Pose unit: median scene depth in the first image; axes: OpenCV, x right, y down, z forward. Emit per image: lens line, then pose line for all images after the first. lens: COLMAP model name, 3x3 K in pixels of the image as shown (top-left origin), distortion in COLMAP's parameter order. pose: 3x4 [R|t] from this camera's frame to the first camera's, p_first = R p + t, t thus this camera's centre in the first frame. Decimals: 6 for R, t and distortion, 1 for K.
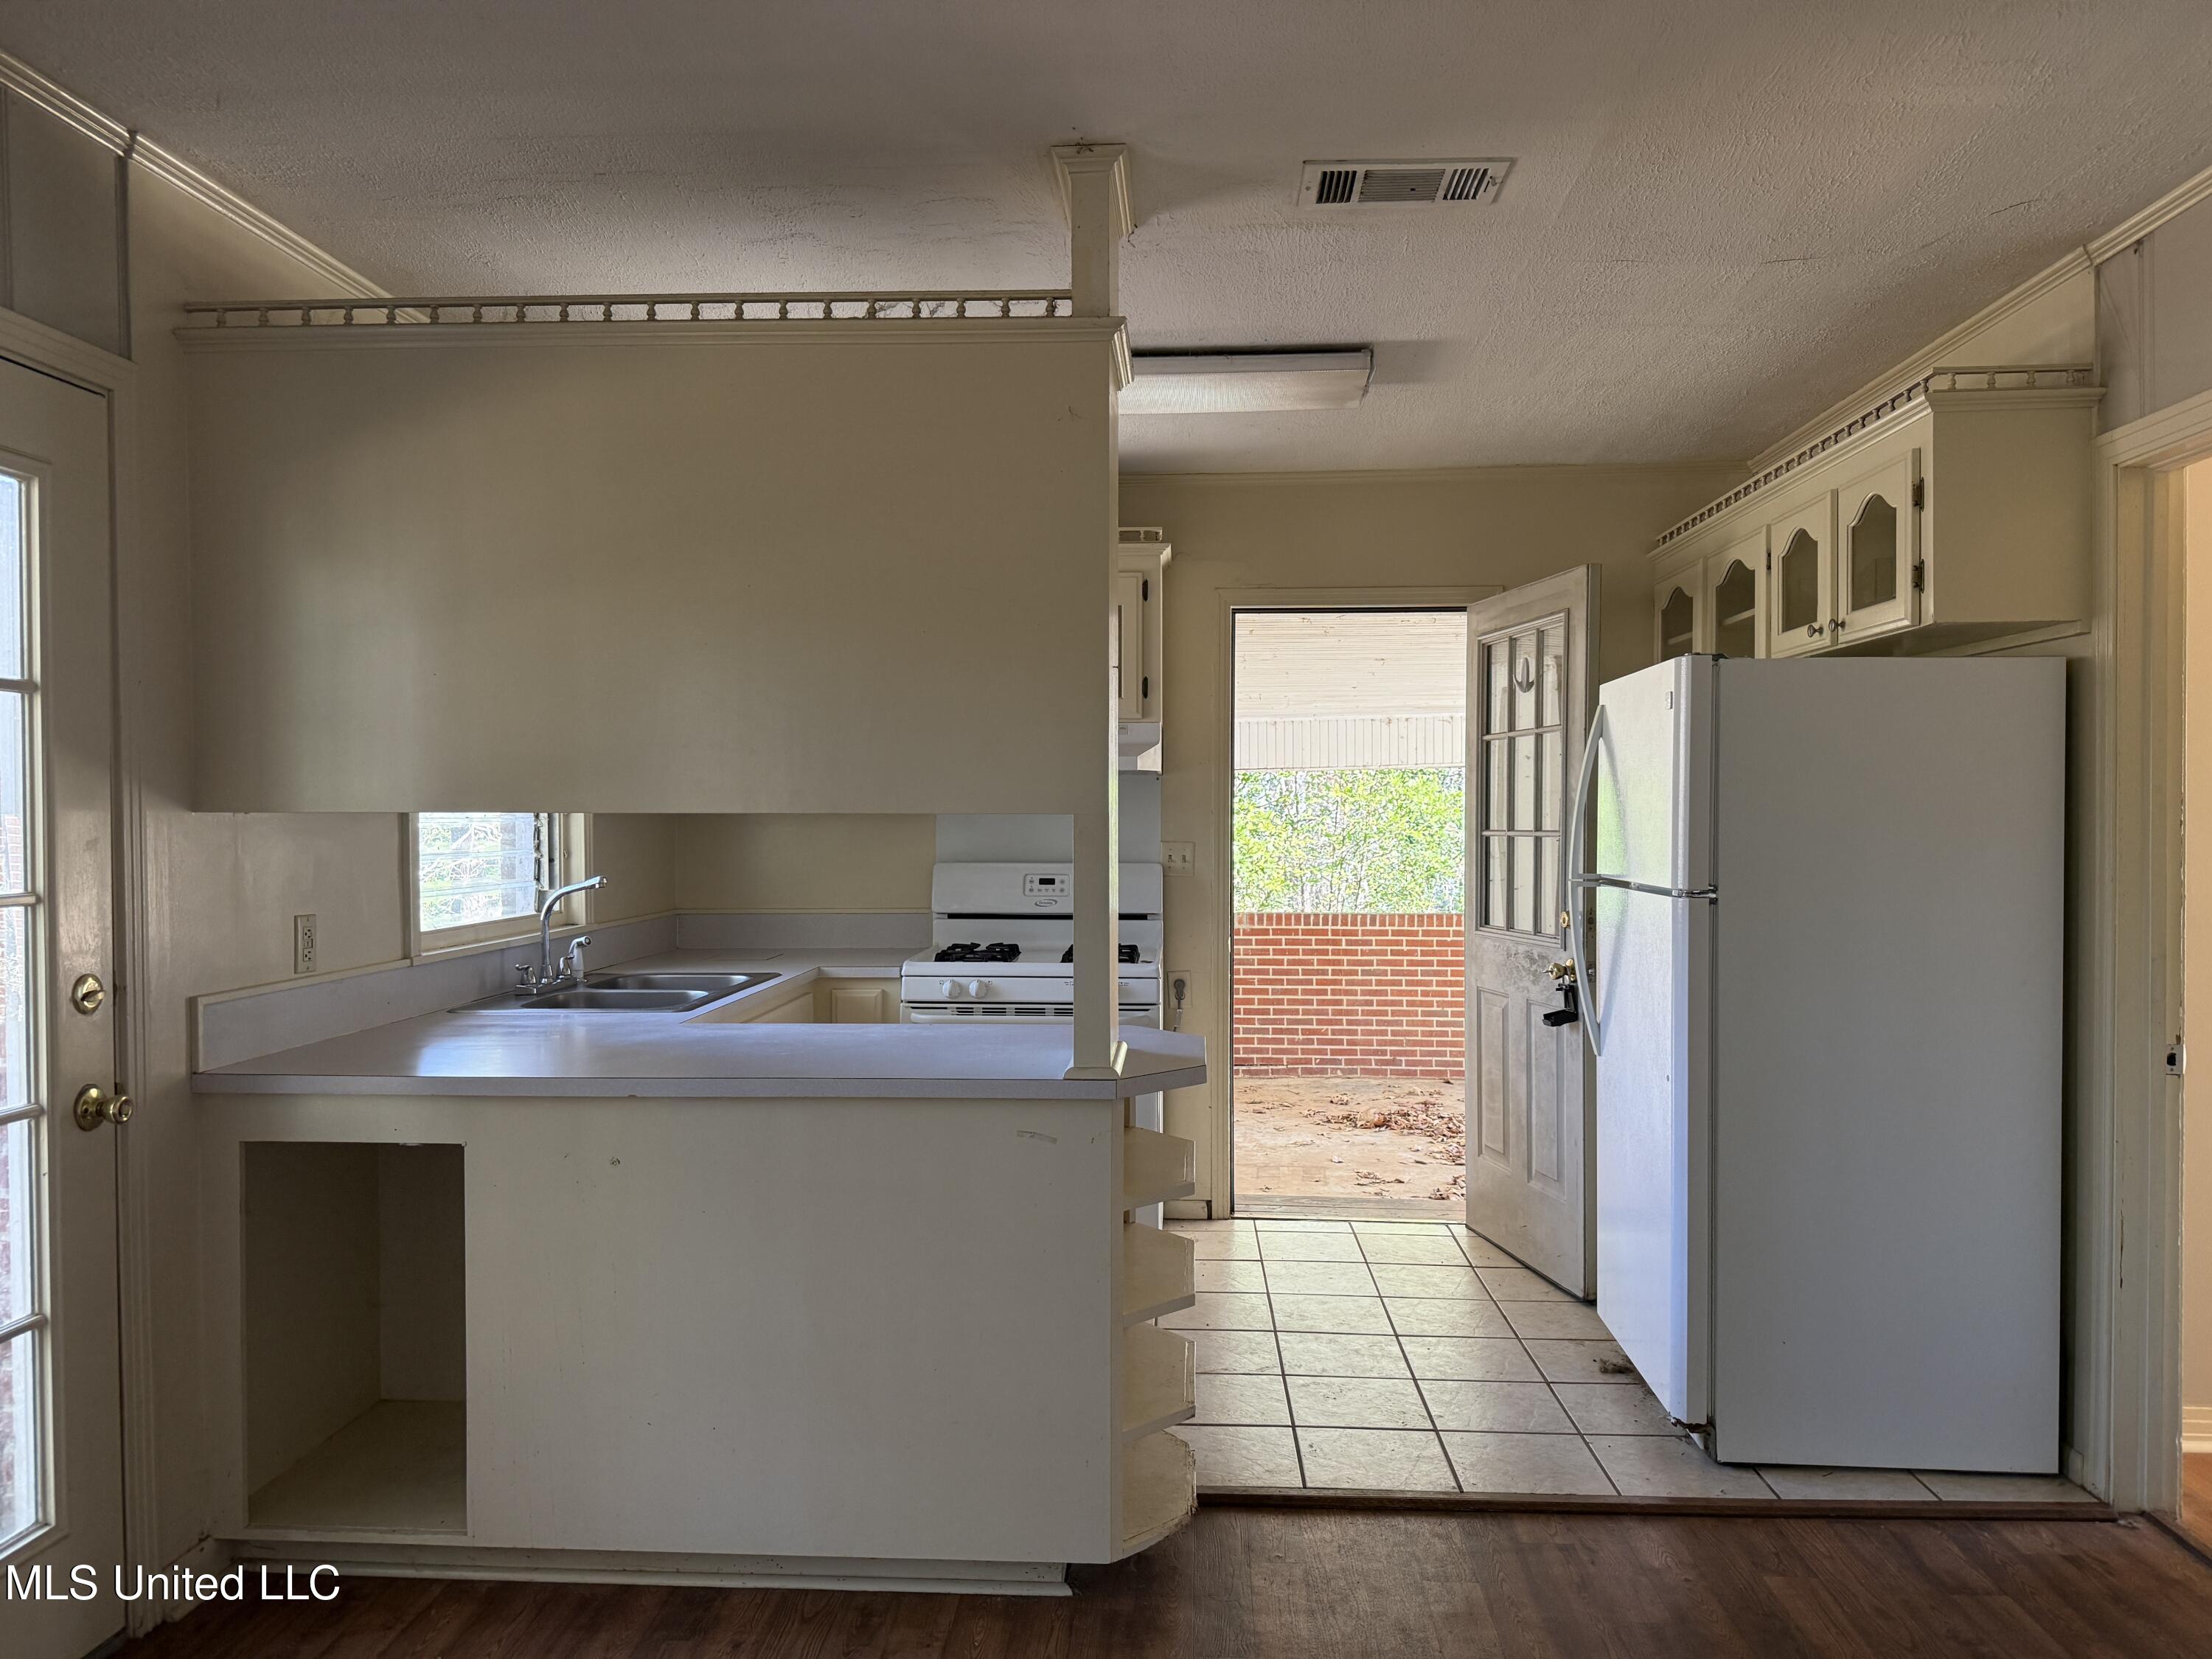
lens RADIAL K [[1536.0, 0, 1104.8], [0, 1536.0, 829.9], [0, 0, 1]] dist [0.021550, -0.023482]
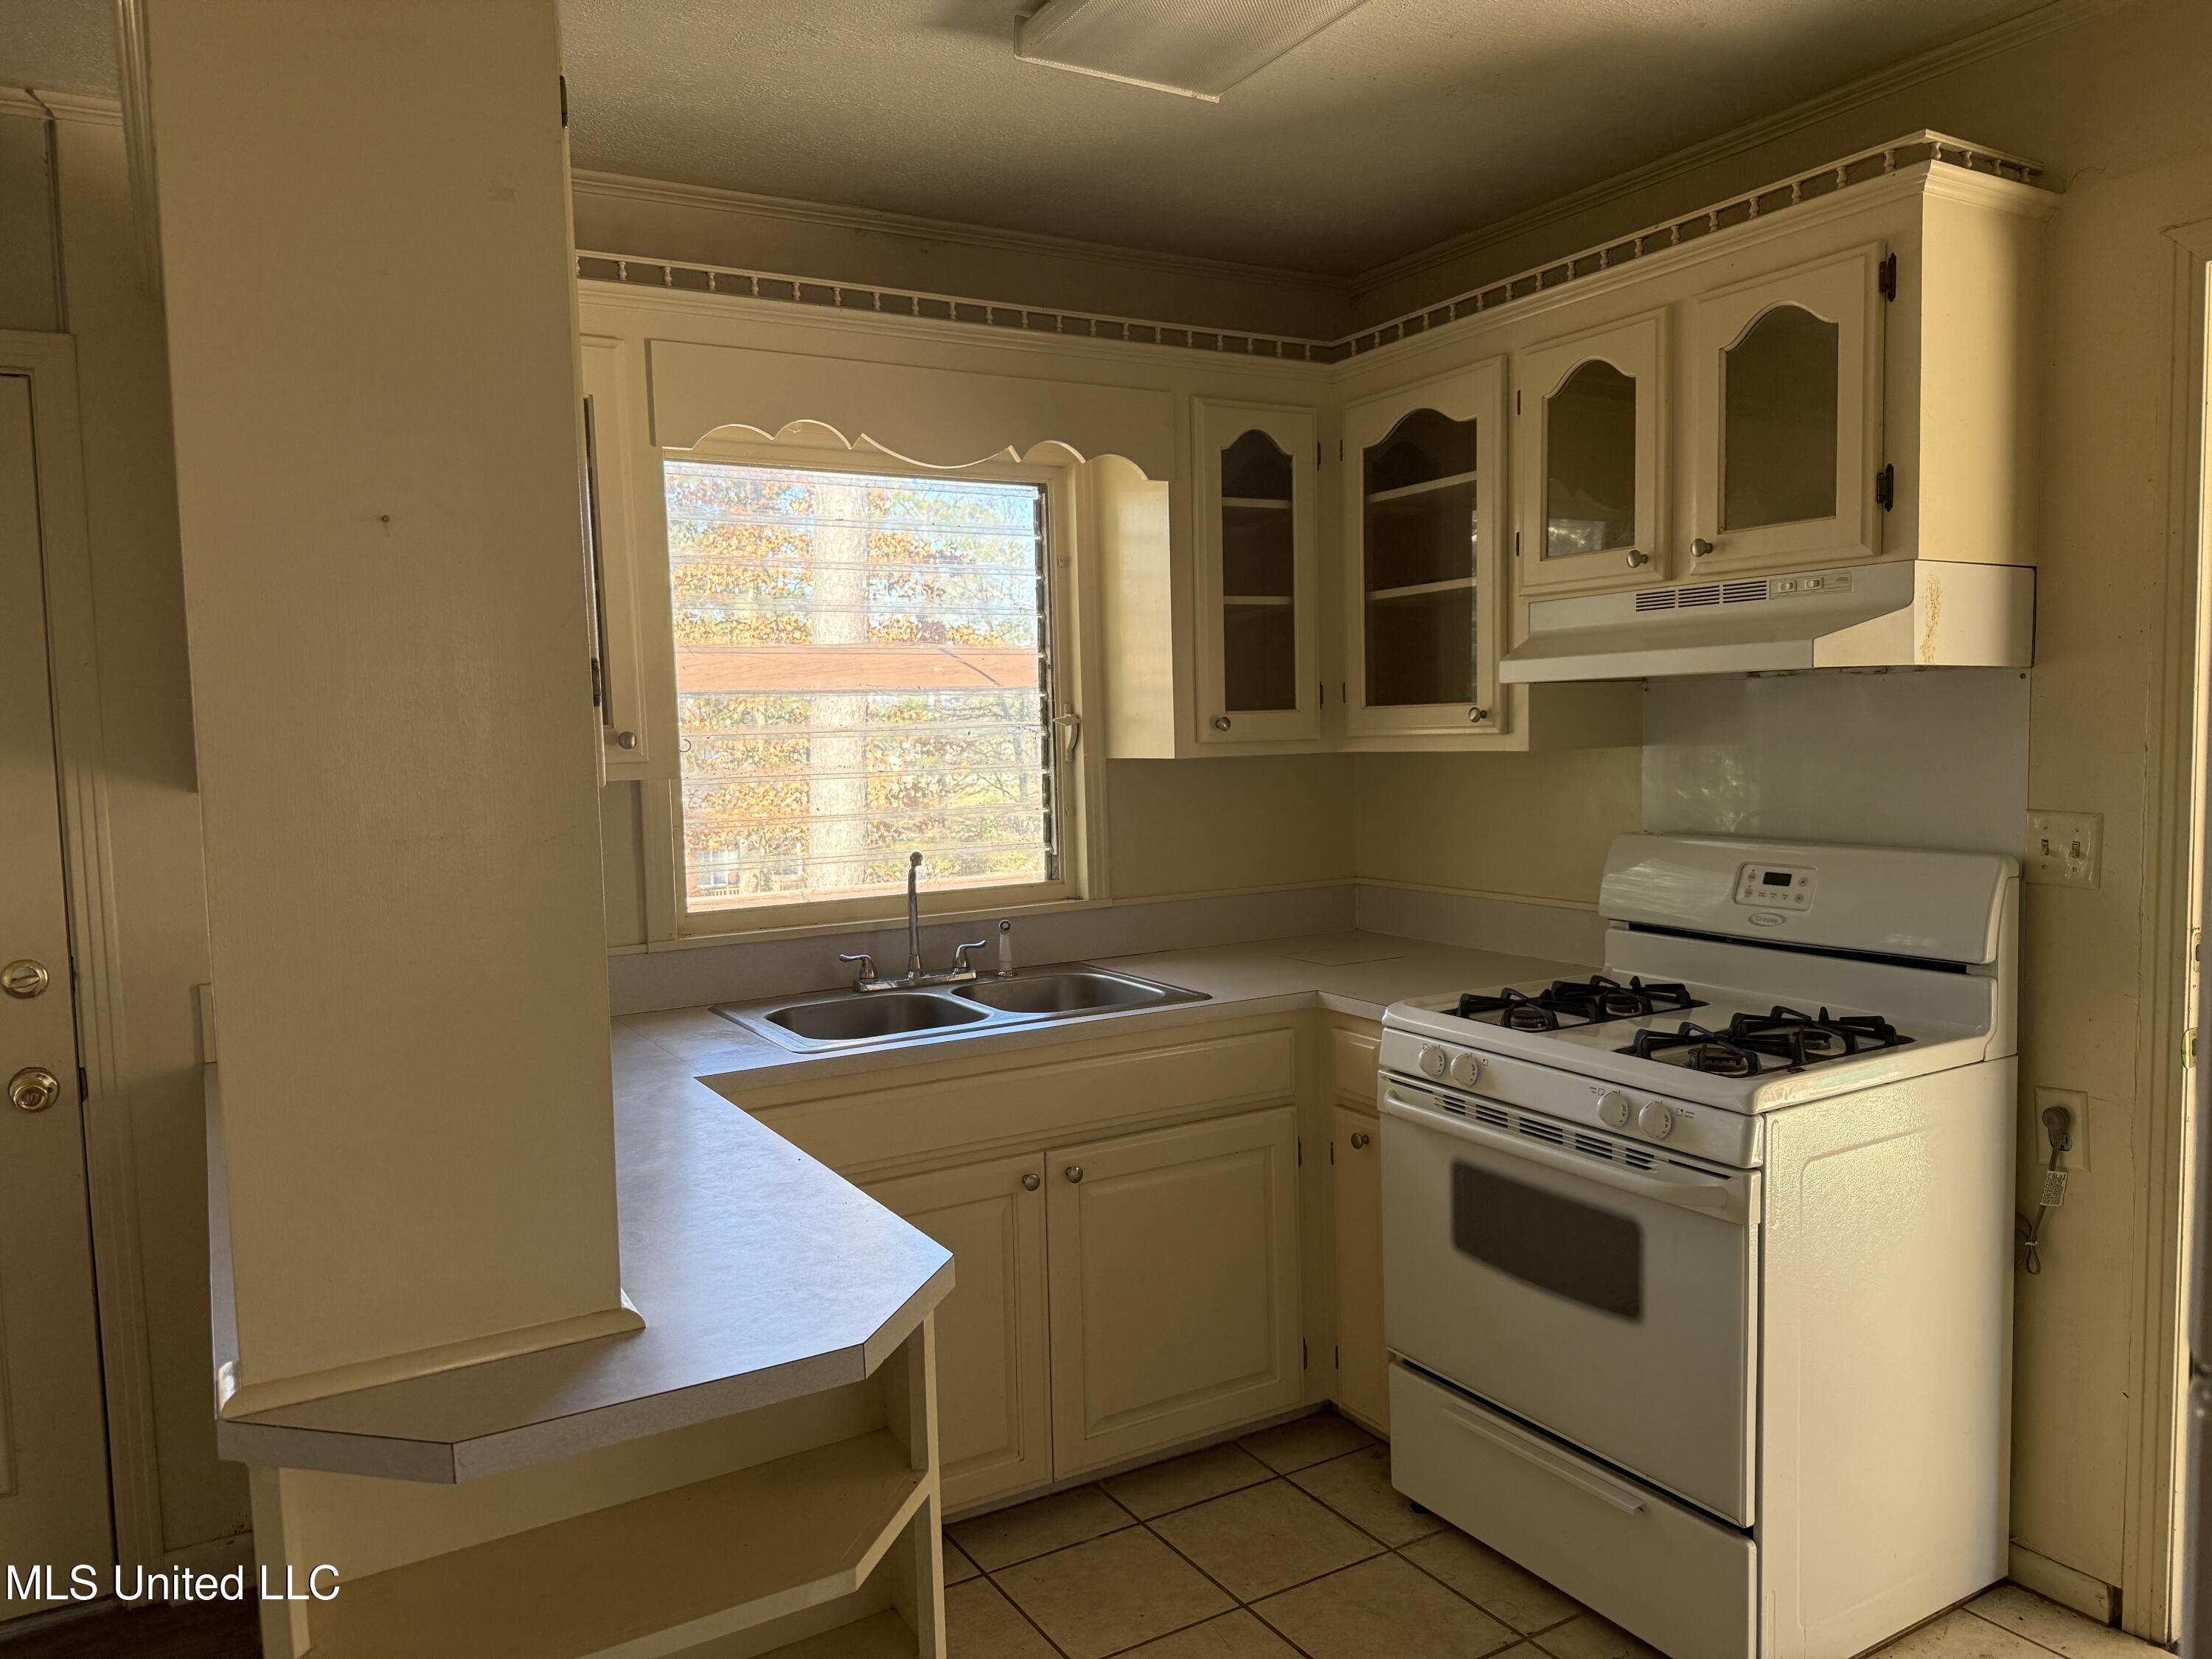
lens RADIAL K [[1536.0, 0, 1101.0], [0, 1536.0, 836.1], [0, 0, 1]] dist [0.021550, -0.023482]
pose [[0.545889, 0.049275, -0.836407, 0.282464], [0.017534, 0.997379, 0.070202, -0.023263], [0.837674, -0.052988, 0.543594, 0.511428]]
